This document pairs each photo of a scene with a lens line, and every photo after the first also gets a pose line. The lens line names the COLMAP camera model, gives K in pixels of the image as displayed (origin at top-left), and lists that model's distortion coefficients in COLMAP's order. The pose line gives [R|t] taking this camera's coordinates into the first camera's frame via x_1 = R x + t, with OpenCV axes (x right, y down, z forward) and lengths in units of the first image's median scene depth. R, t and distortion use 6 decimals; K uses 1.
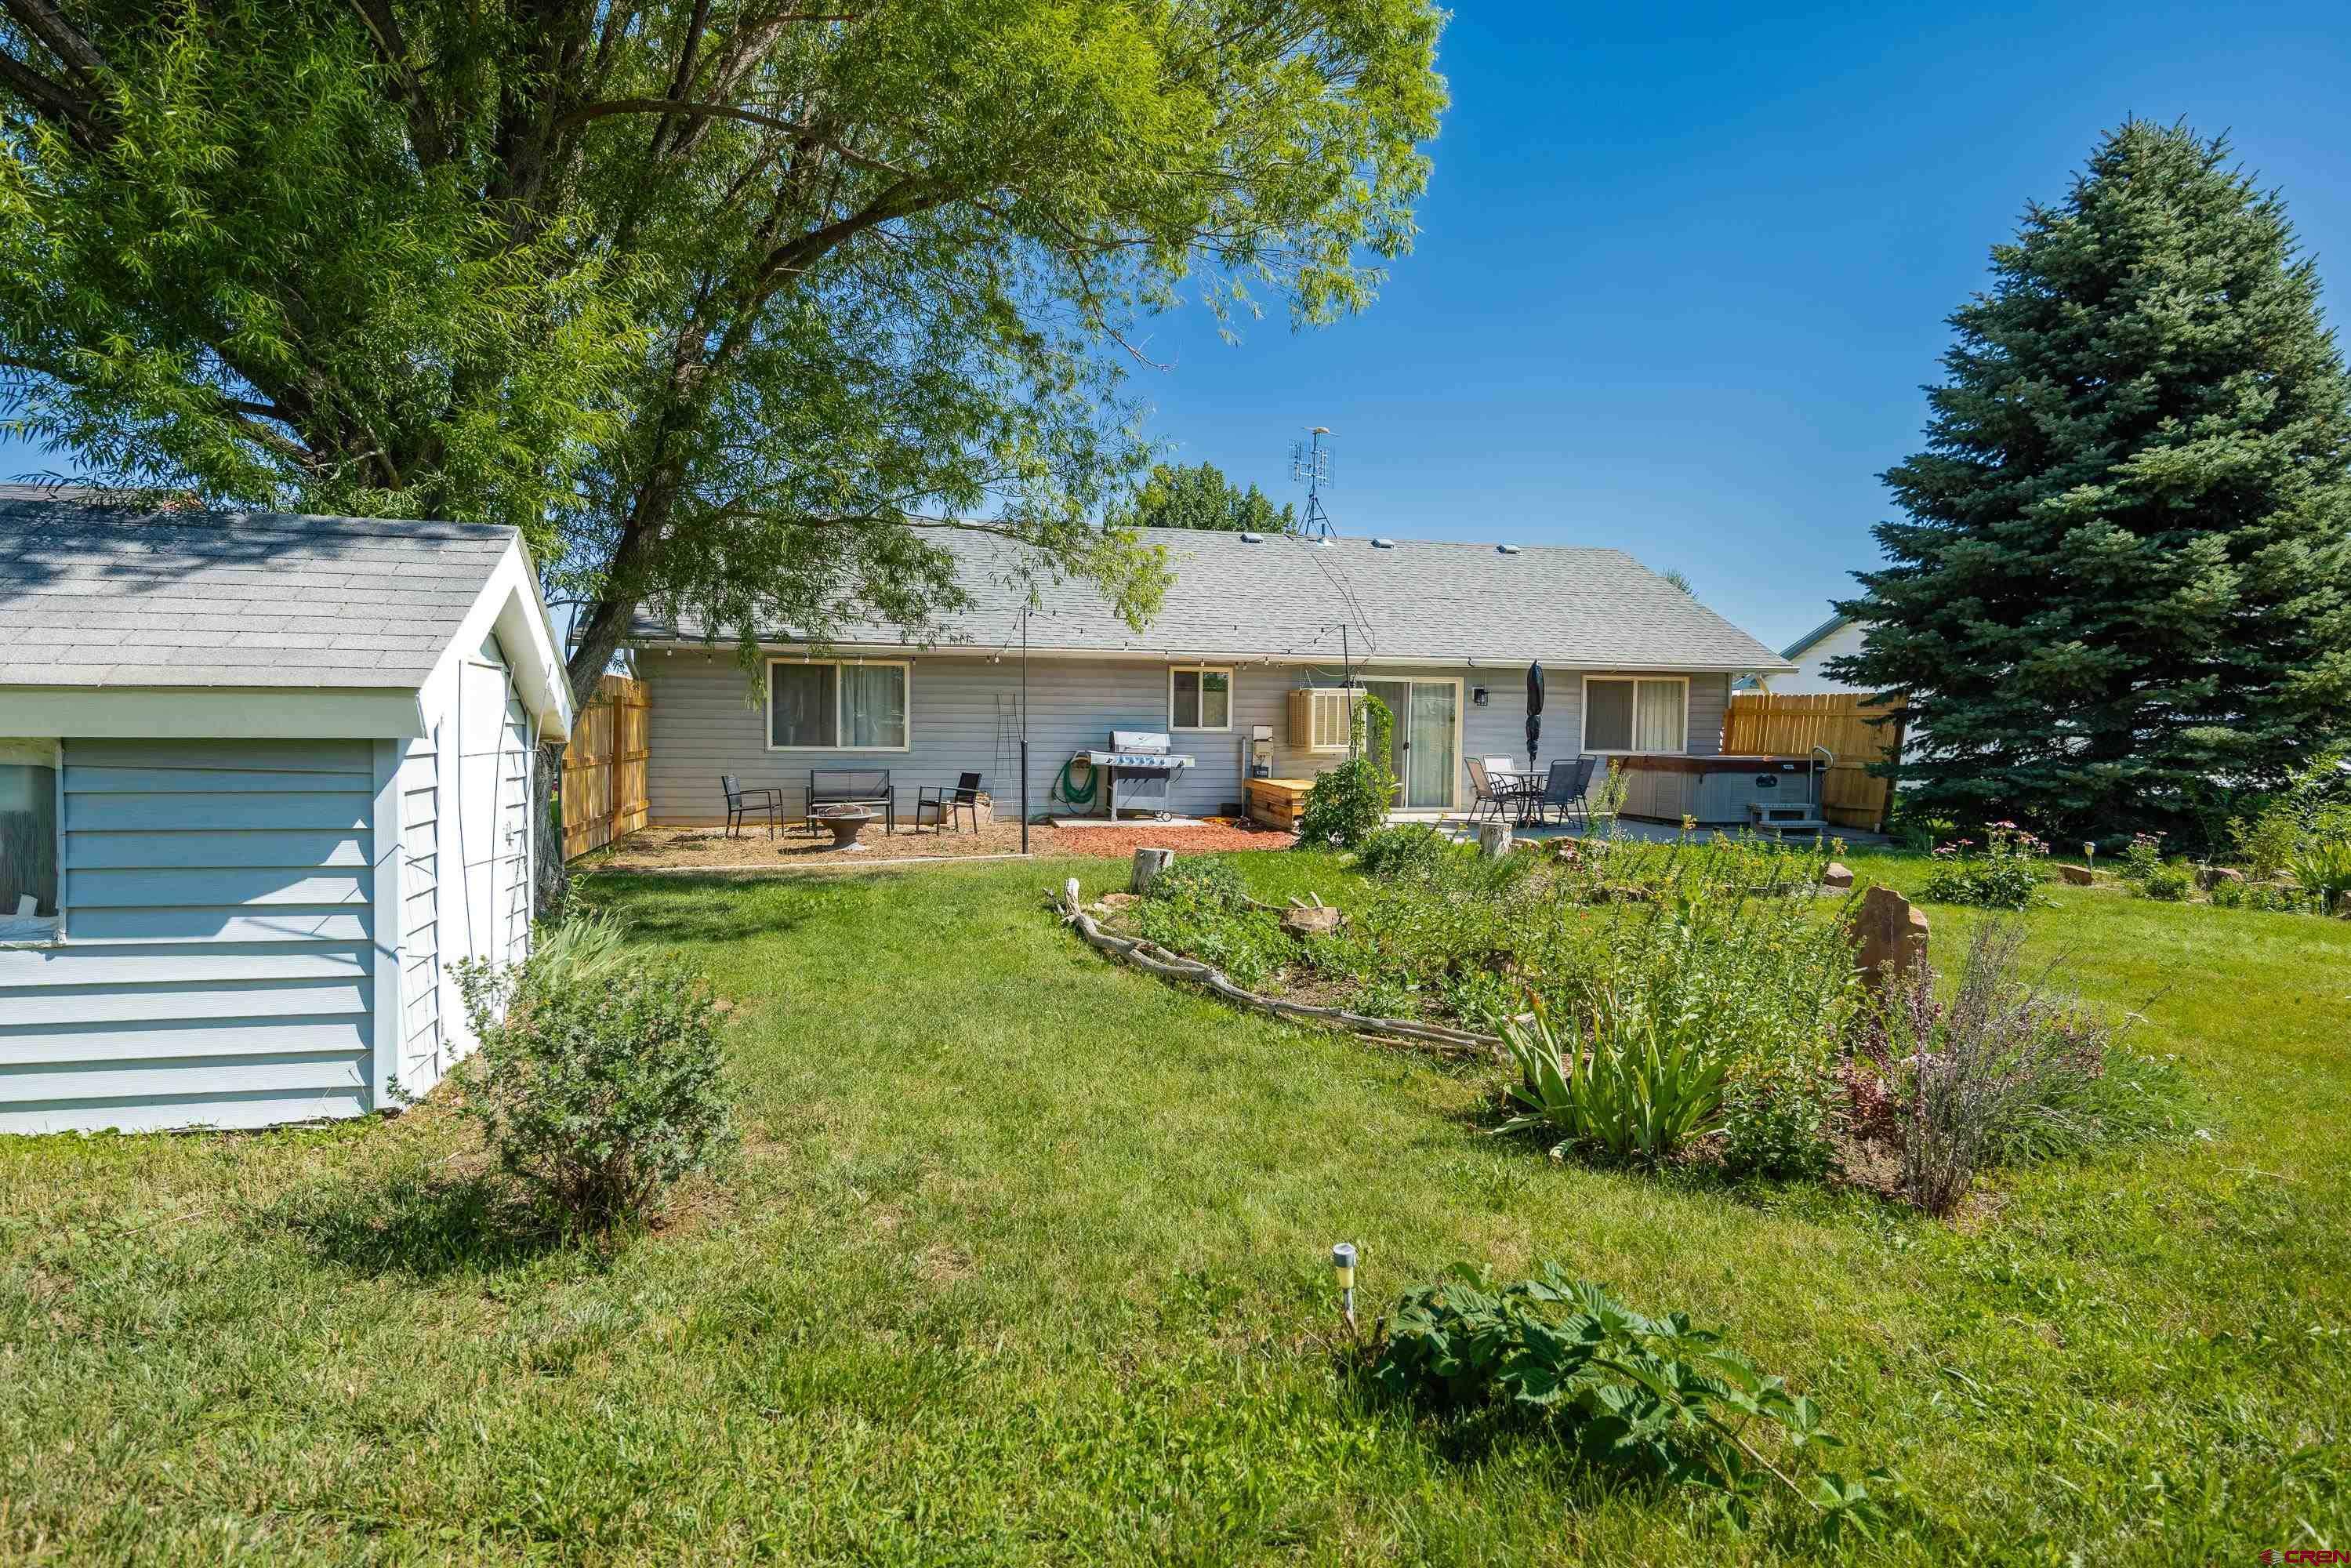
lens RADIAL K [[1271.7, 0, 1152.5], [0, 1271.7, 779.5], [0, 0, 1]] dist [-0.003308, 0.001916]
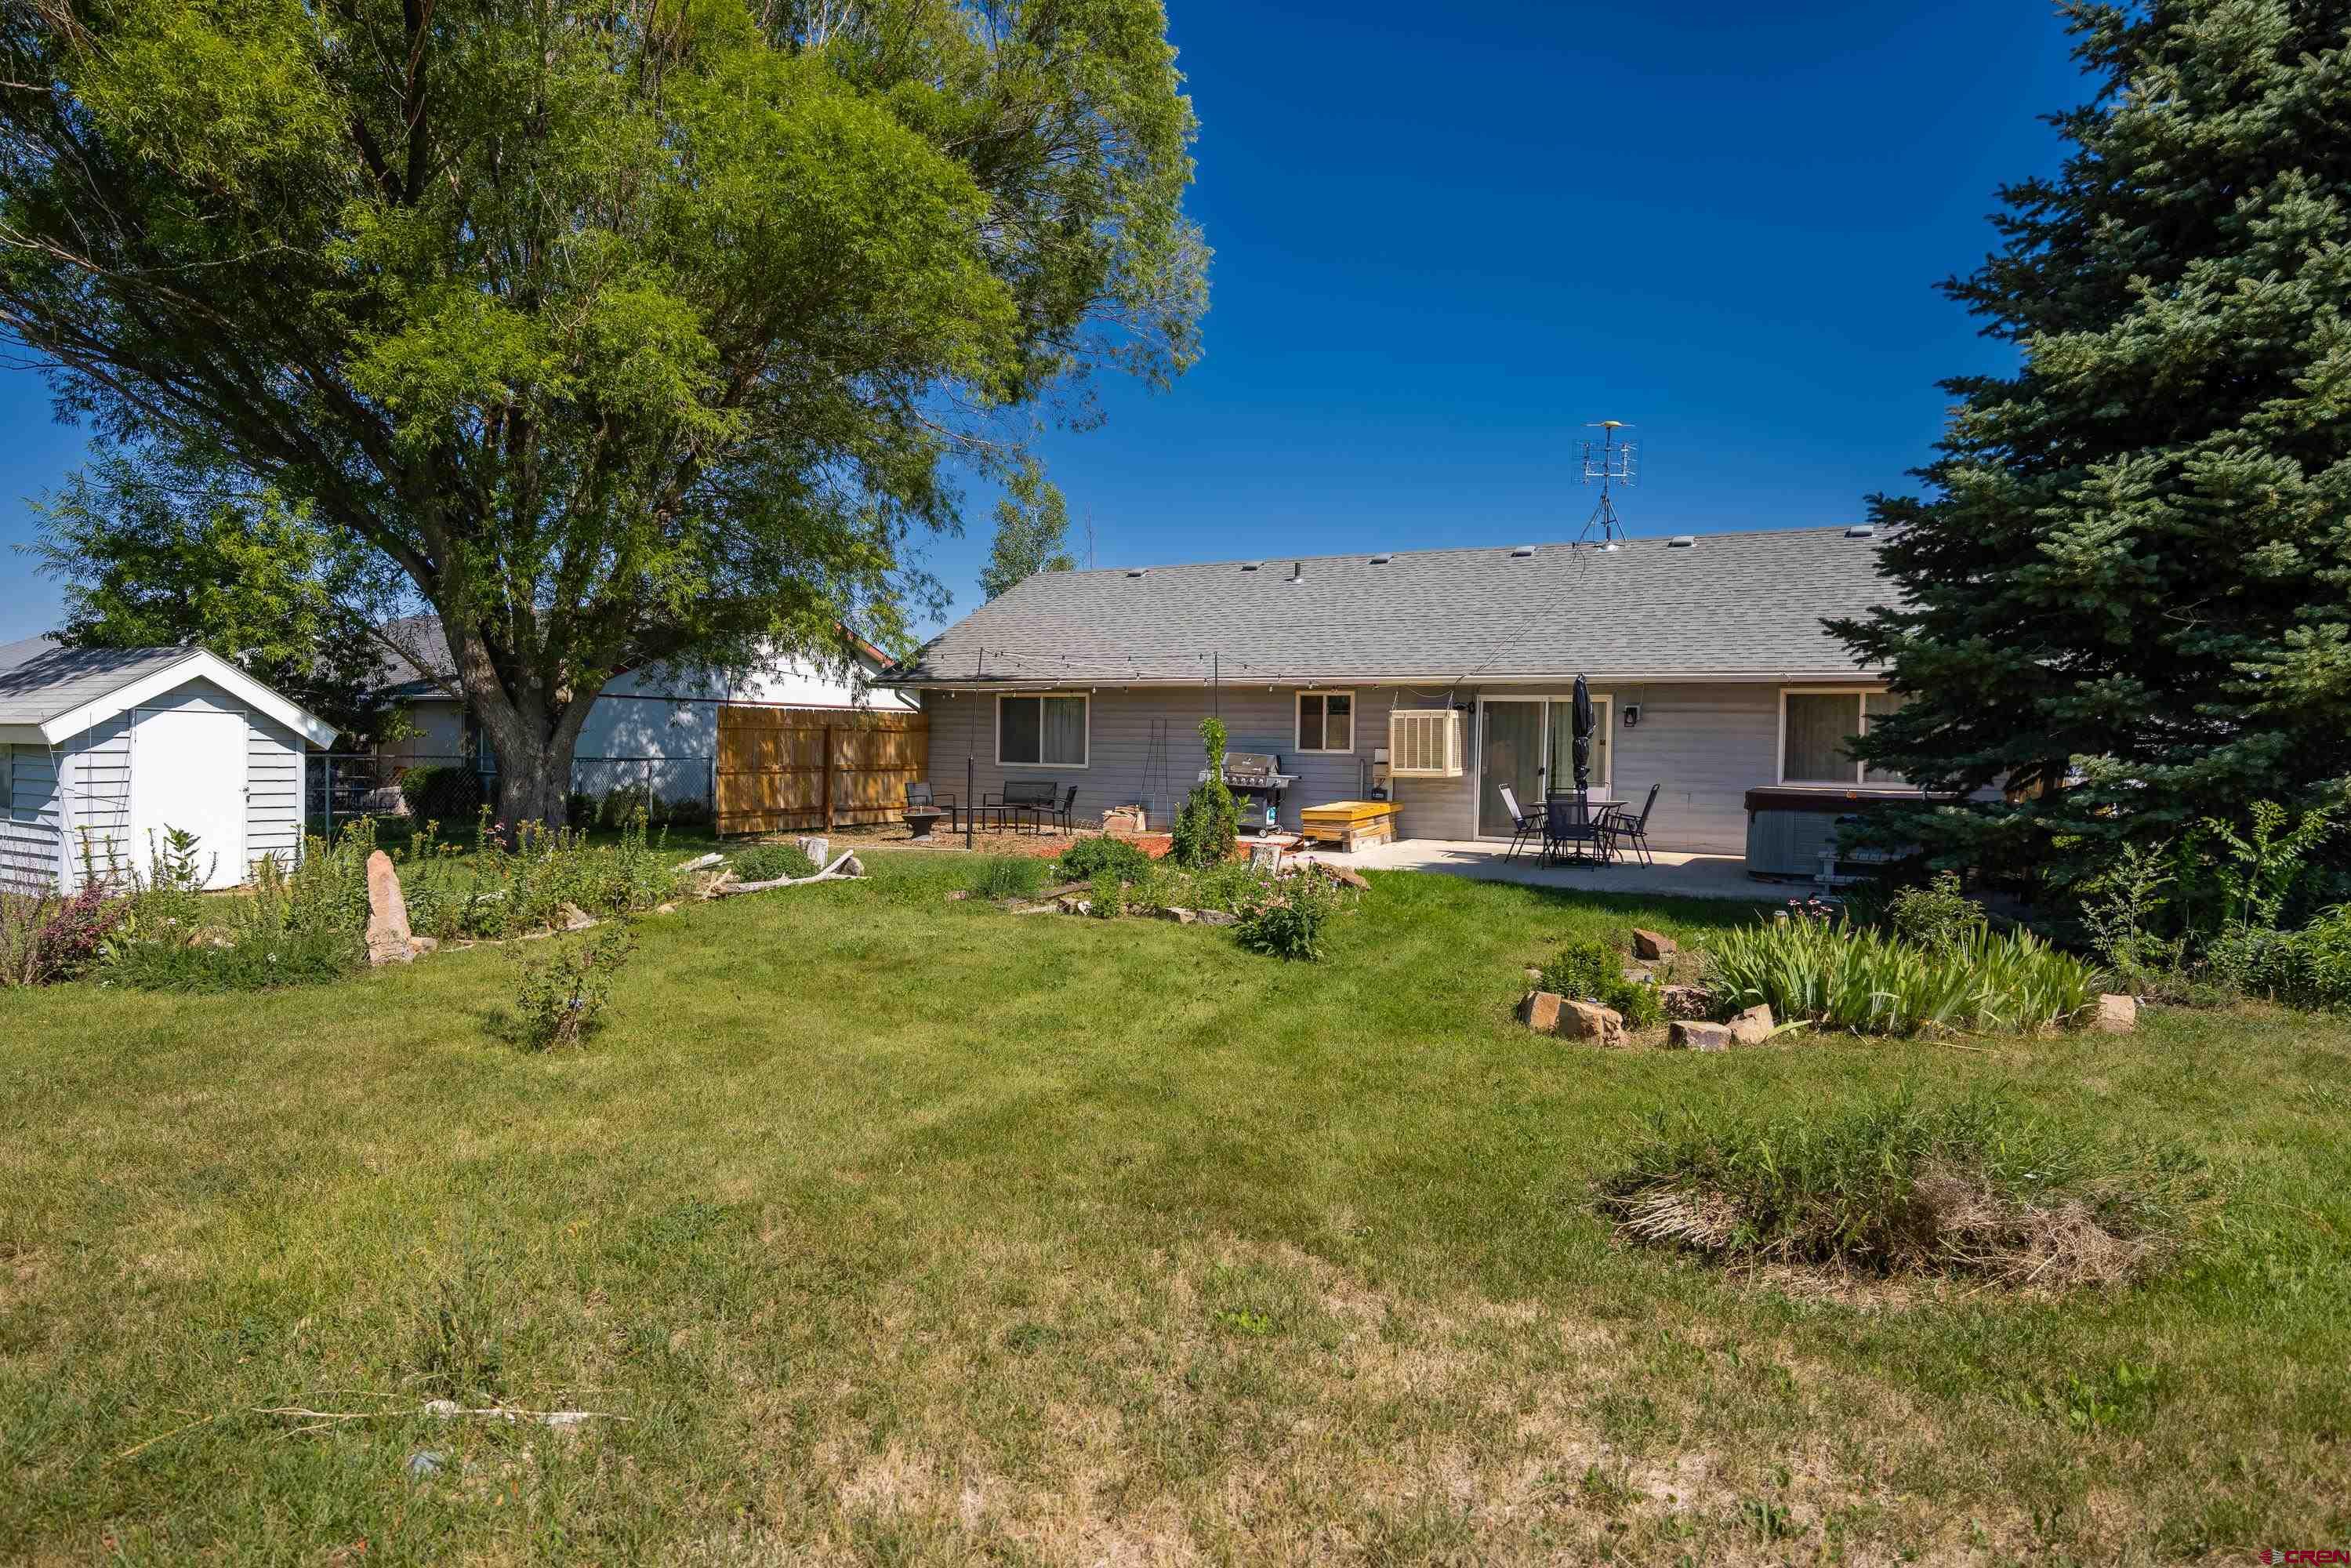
lens RADIAL K [[1271.7, 0, 1156.1], [0, 1271.7, 785.6], [0, 0, 1]] dist [-0.003308, 0.001916]
pose [[0.744053, 0.024378, -0.667676, 0.818802], [-0.033732, 0.999430, -0.001100, -0.007801], [0.667268, 0.023340, 0.744452, 0.179793]]
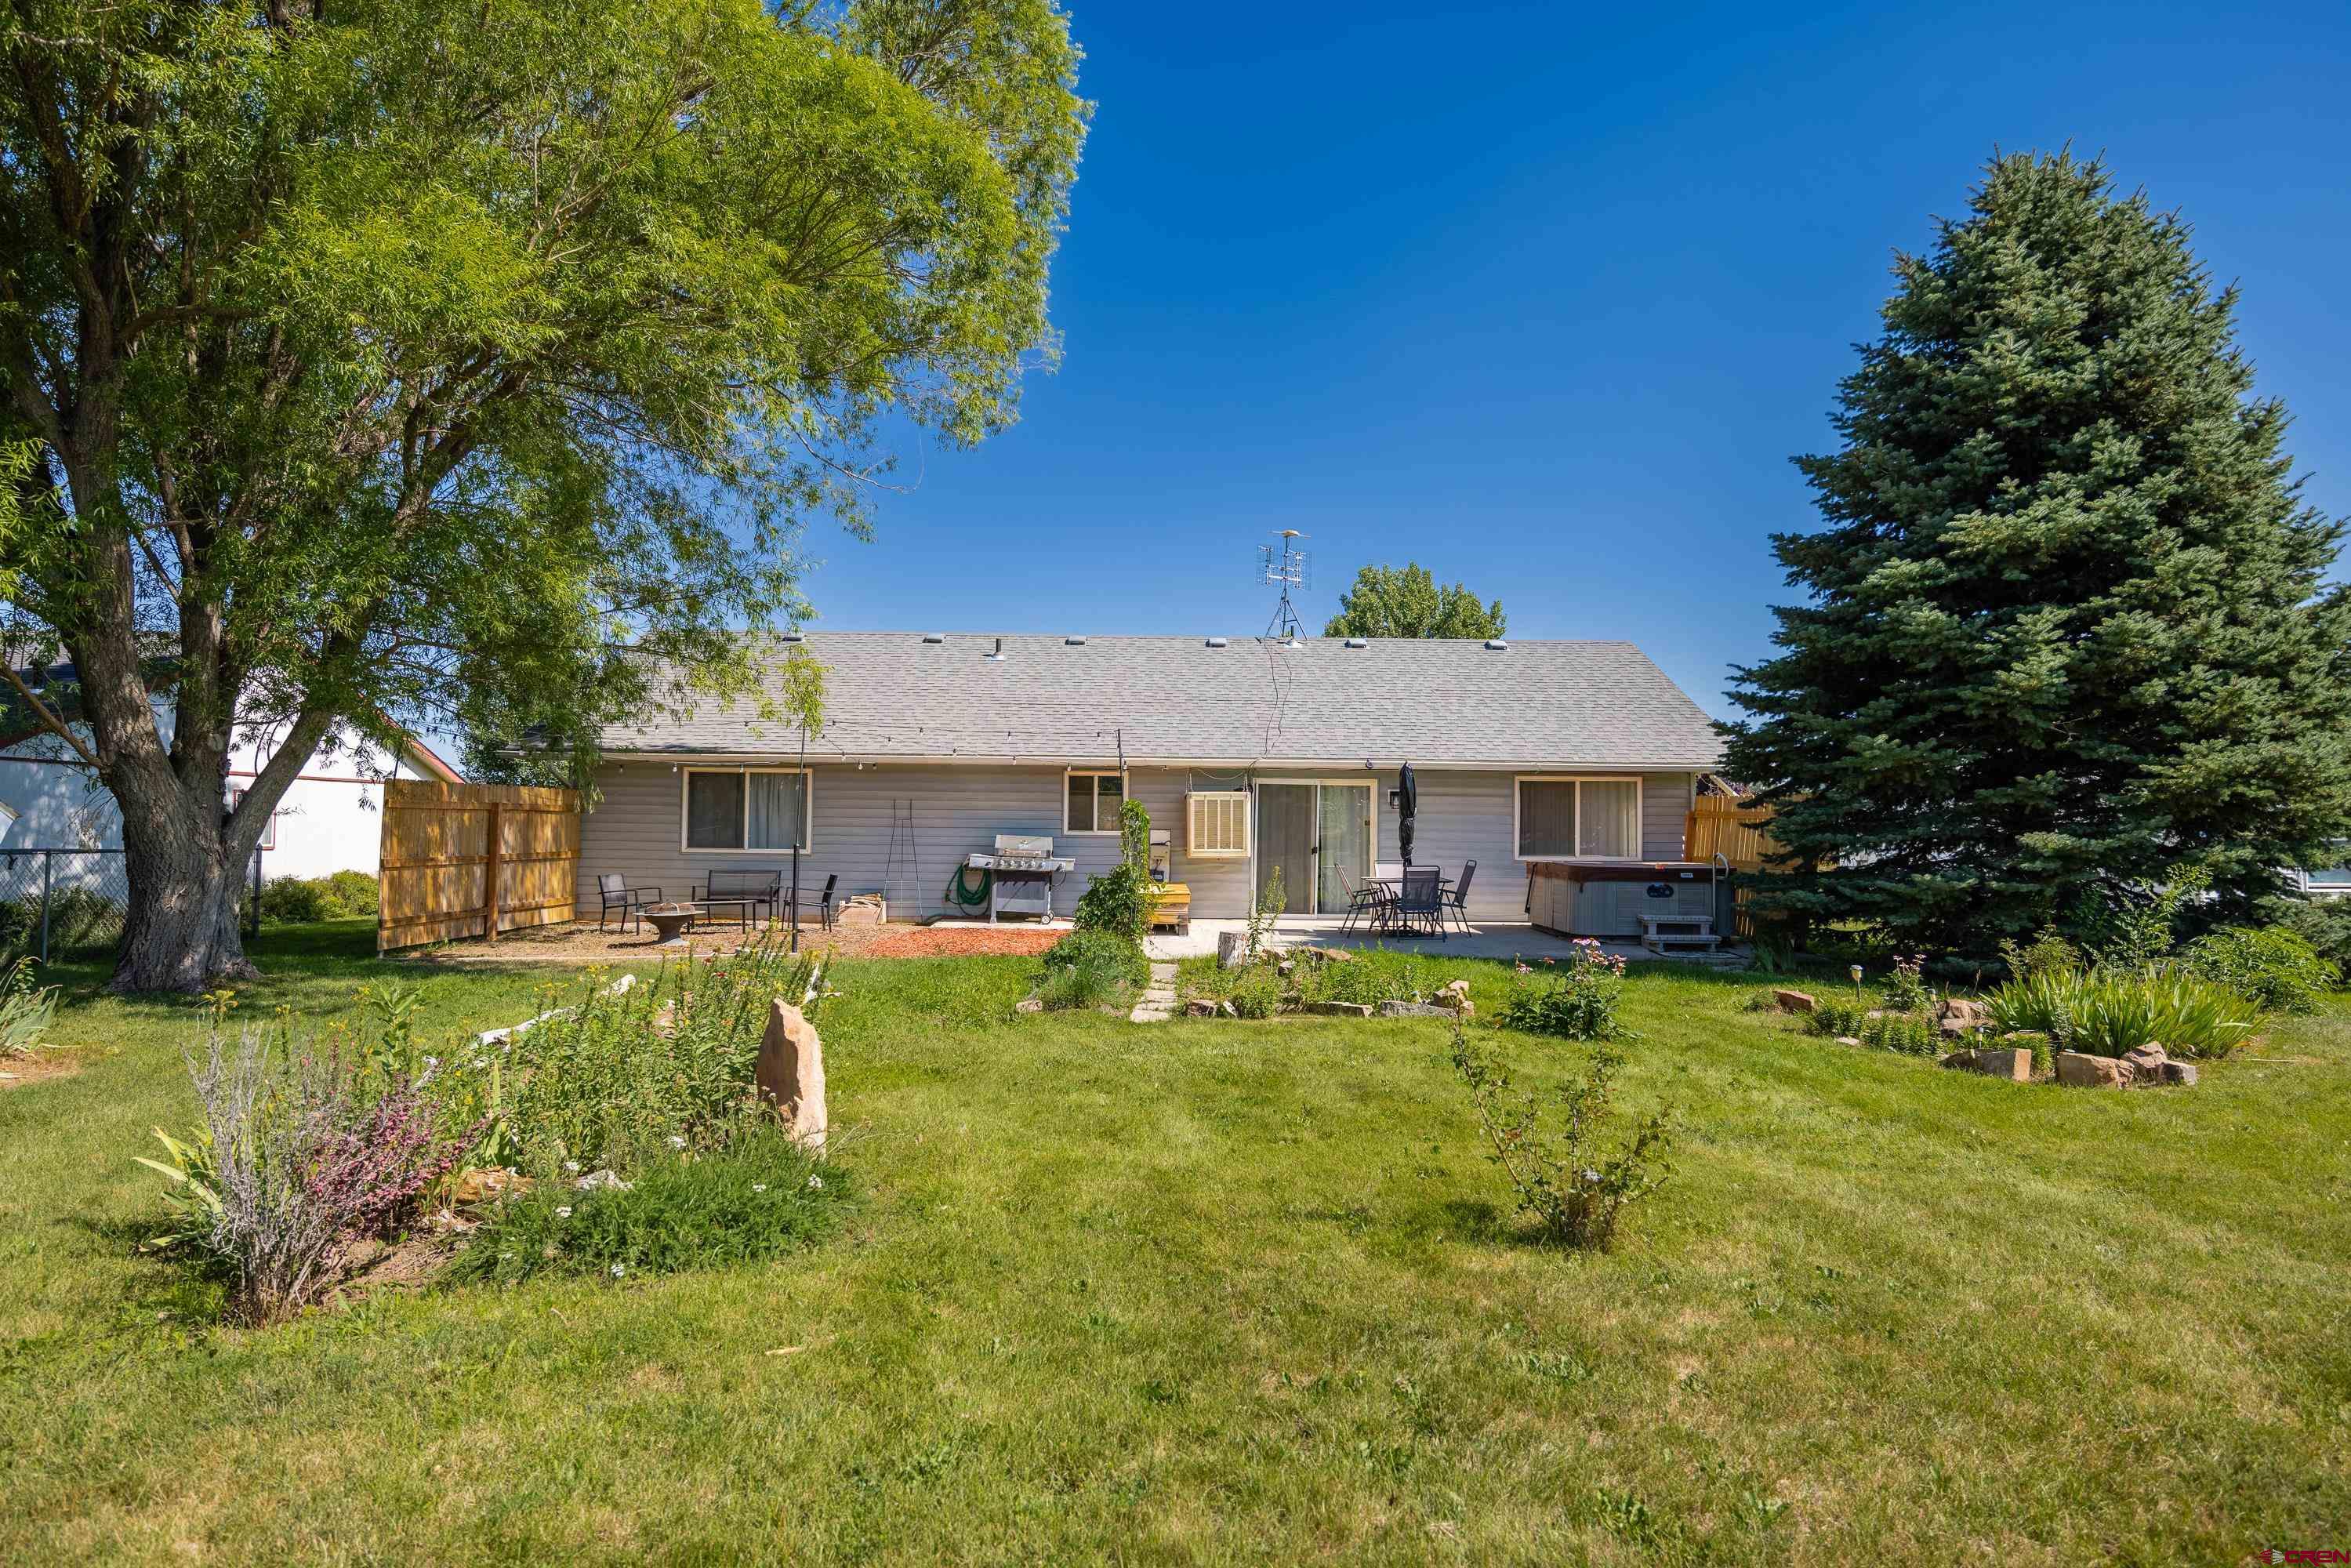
lens RADIAL K [[1271.7, 0, 1140.3], [0, 1271.7, 780.5], [0, 0, 1]] dist [-0.003308, 0.001916]
pose [[0.974639, -0.007627, -0.223654, 0.389145], [-0.010392, 0.996798, -0.079281, -0.001807], [0.223543, 0.079594, 0.971439, 0.031560]]
